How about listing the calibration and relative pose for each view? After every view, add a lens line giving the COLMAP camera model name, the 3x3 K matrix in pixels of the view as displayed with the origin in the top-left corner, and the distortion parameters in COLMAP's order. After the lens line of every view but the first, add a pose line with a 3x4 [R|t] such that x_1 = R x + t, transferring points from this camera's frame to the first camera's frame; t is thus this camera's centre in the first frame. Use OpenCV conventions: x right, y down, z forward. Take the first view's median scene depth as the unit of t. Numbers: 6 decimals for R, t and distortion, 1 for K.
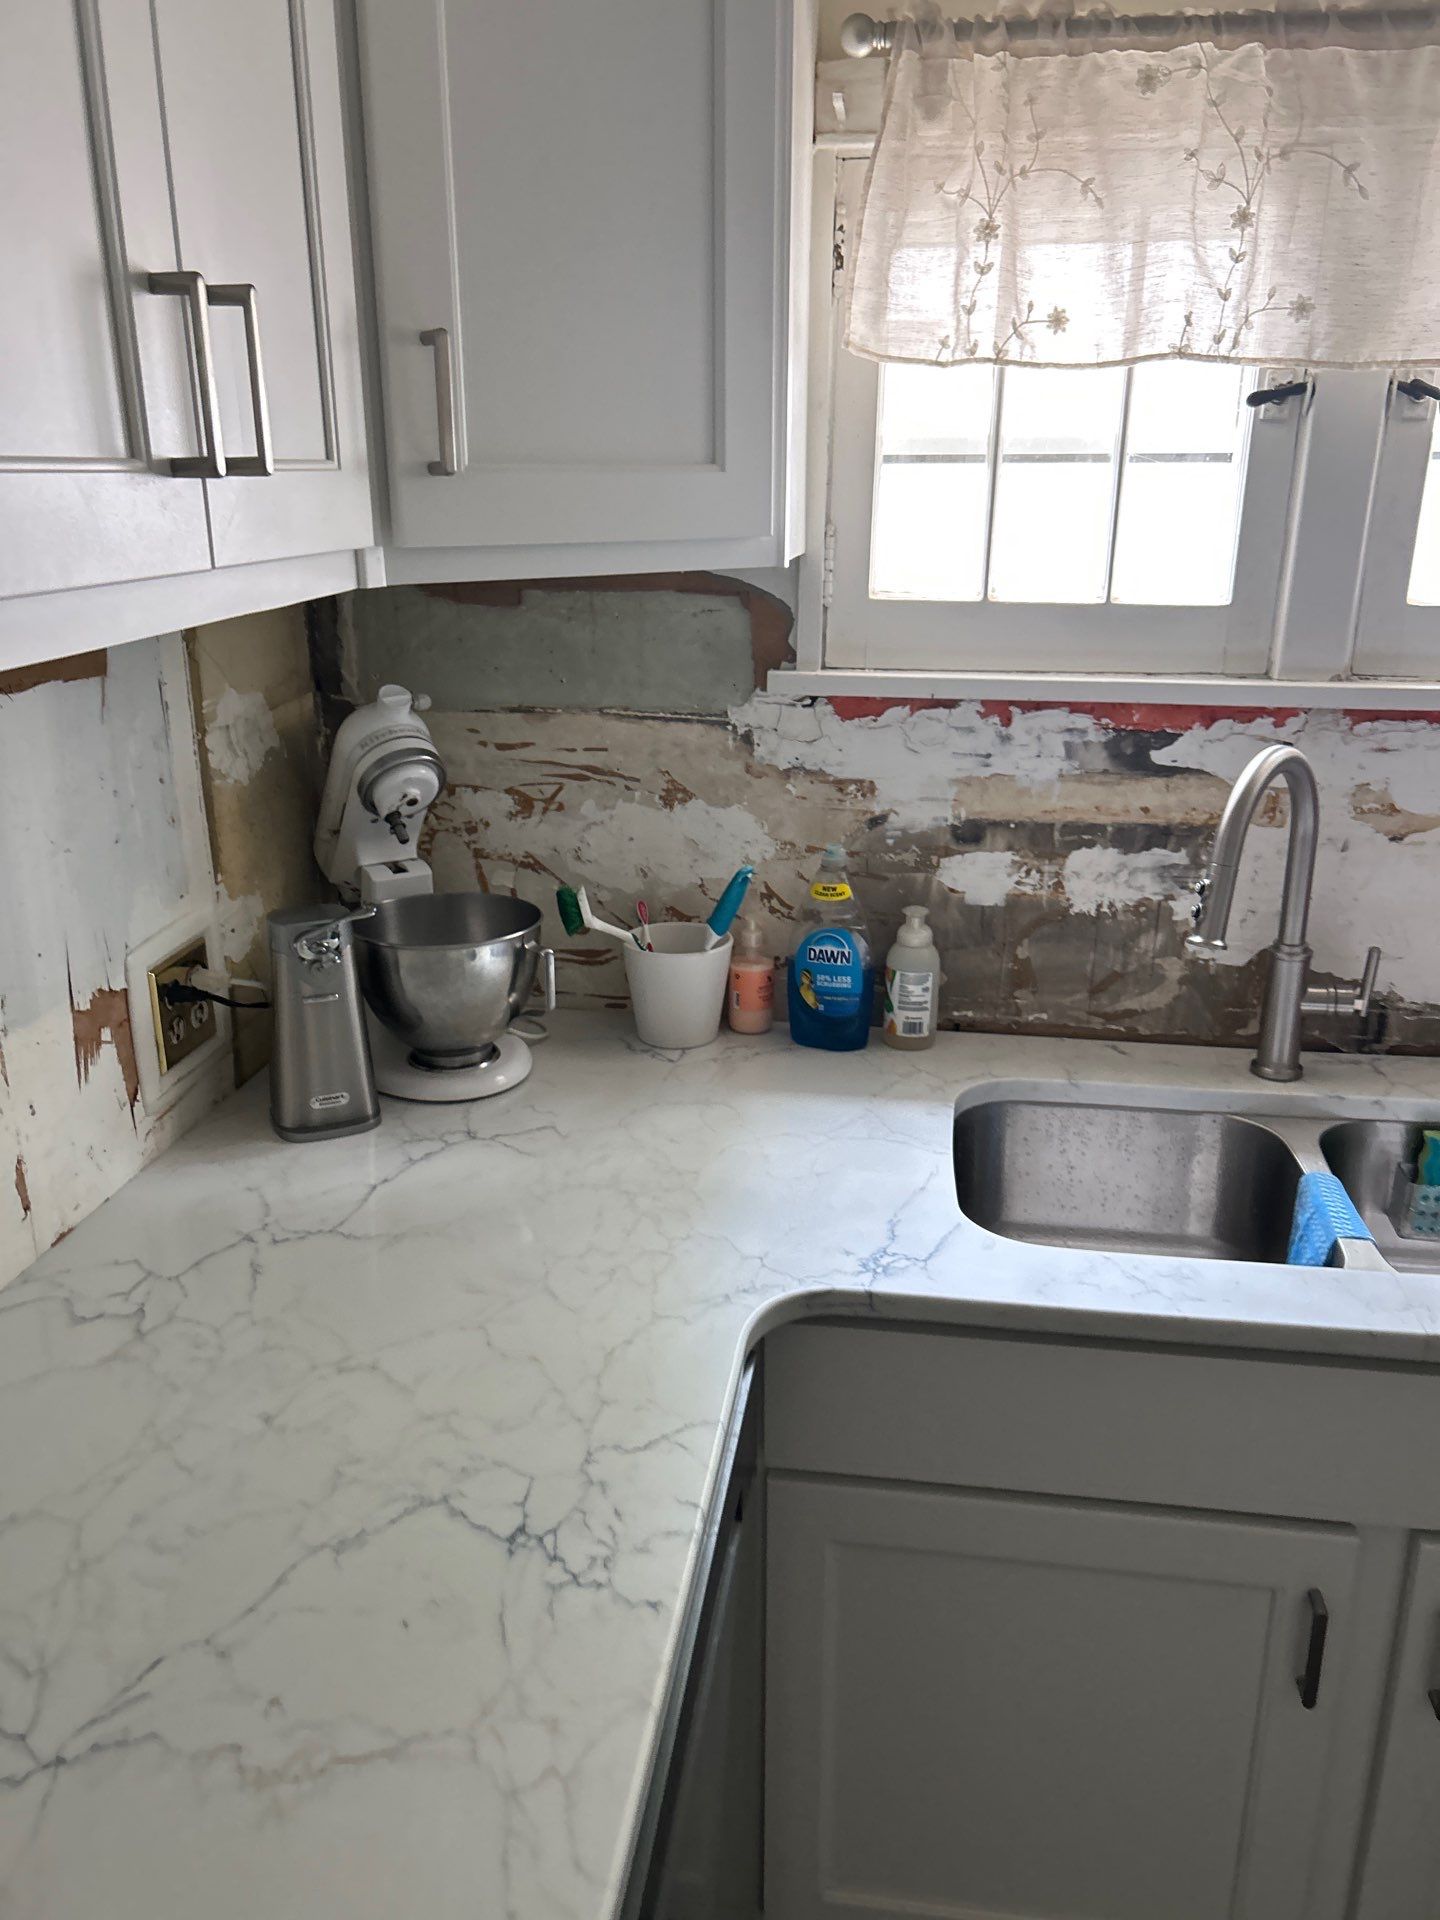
lens RADIAL K [[1458.3, 0, 721.9], [0, 1458.3, 975.6], [0, 0, 1]] dist [0.044811, -0.041806]
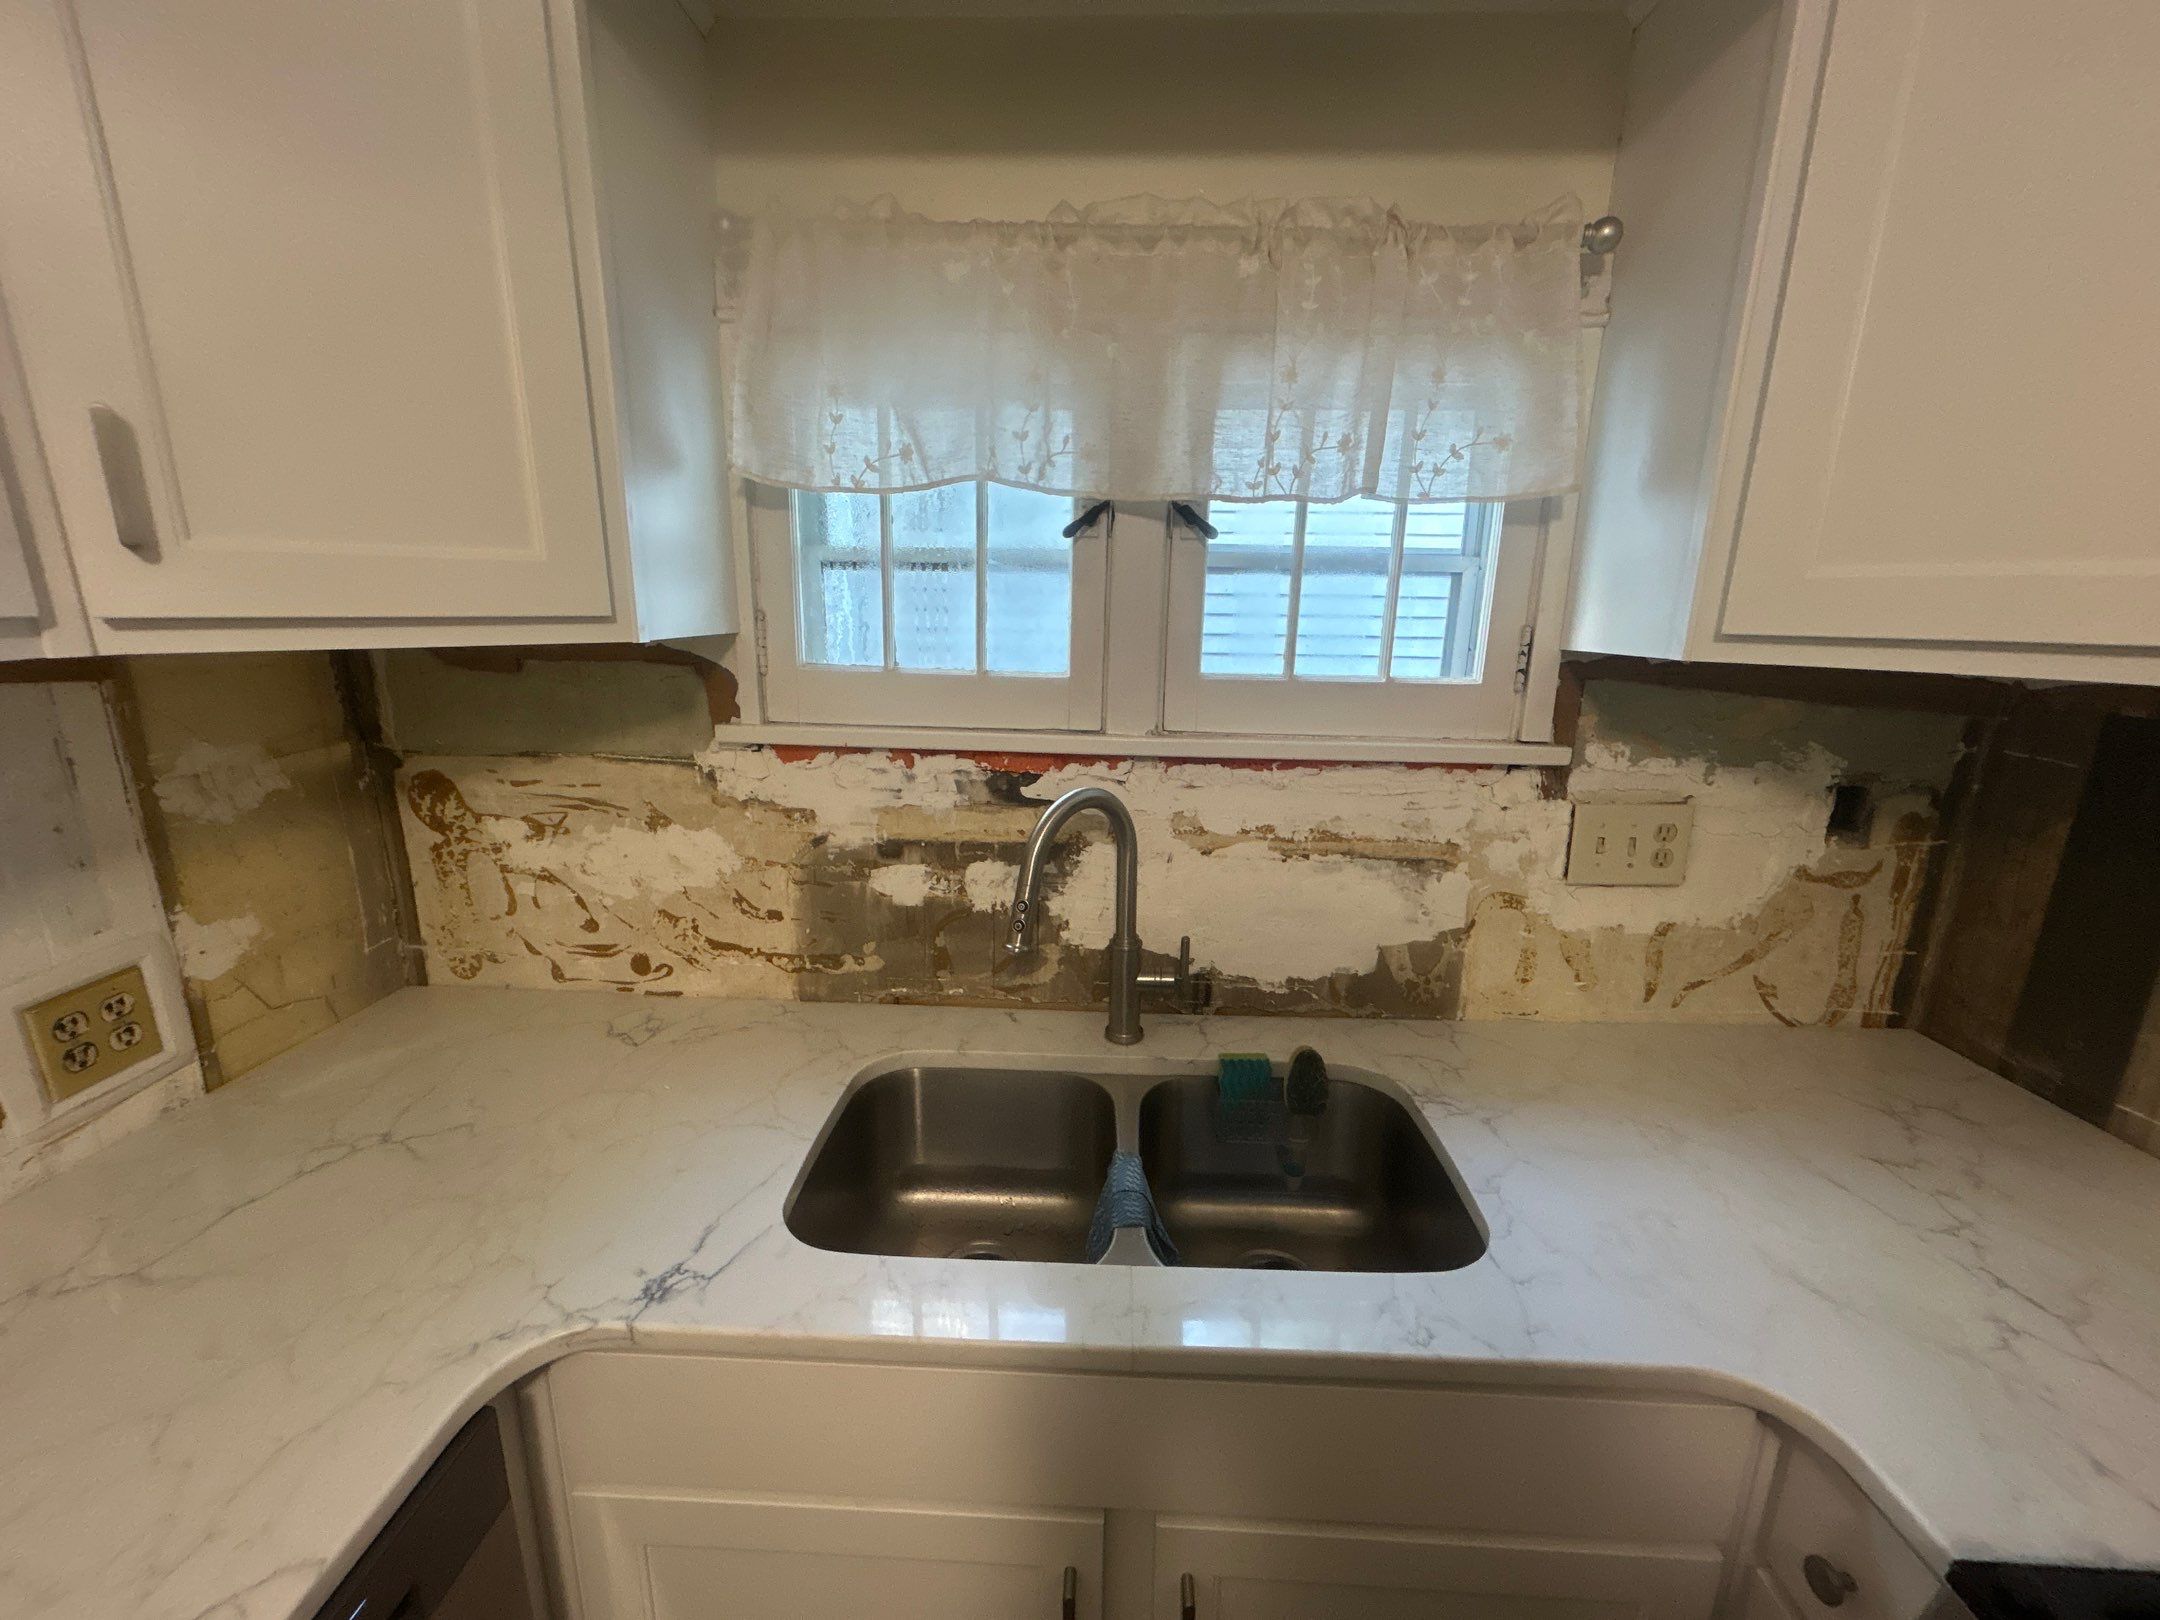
lens RADIAL K [[871.2, 0, 1088.3], [0, 871.2, 812.1], [0, 0, 1]] dist [0.000574, -0.000299]
pose [[0.993742, -0.010753, 0.111184, 0.269119], [0.020022, 0.996383, -0.082588, -0.067553], [-0.109894, 0.084298, 0.990362, 0.239423]]
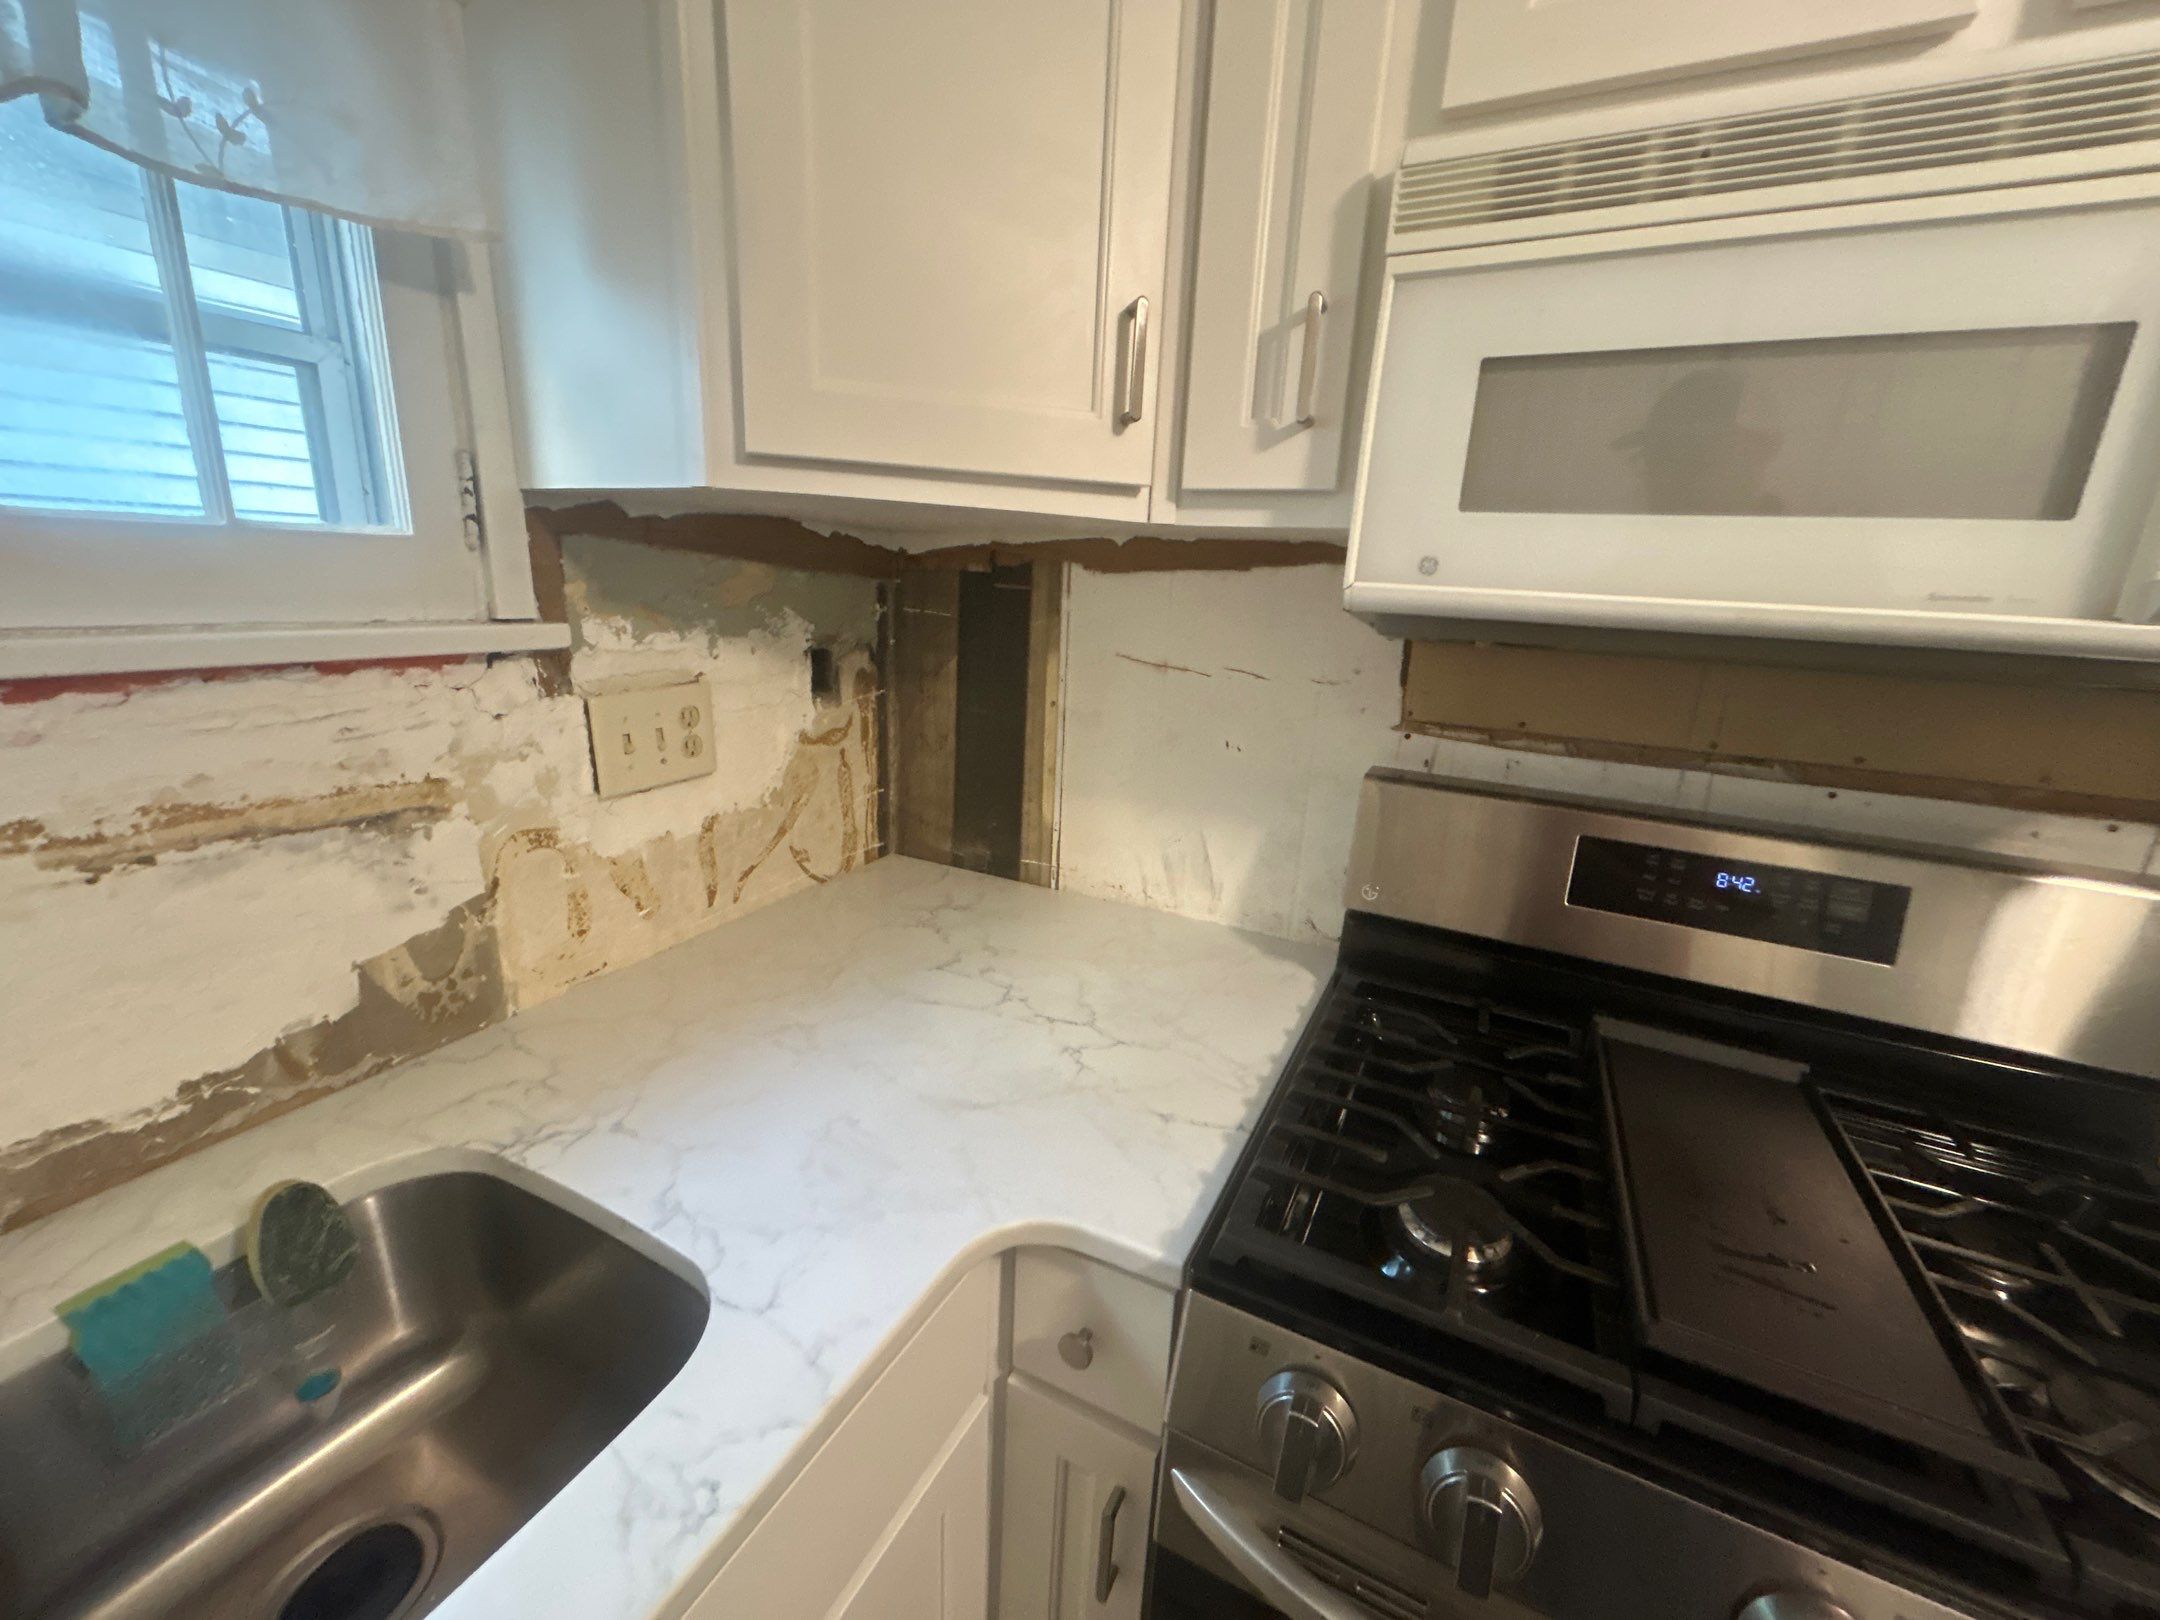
lens RADIAL K [[871.2, 0, 1076.4], [0, 871.2, 807.2], [0, 0, 1]] dist [0.000574, -0.000299]
pose [[0.322456, -0.236865, 0.916470, 0.316499], [0.251824, 0.954762, 0.158158, -0.066956], [-0.912473, 0.179790, 0.367517, 0.429633]]
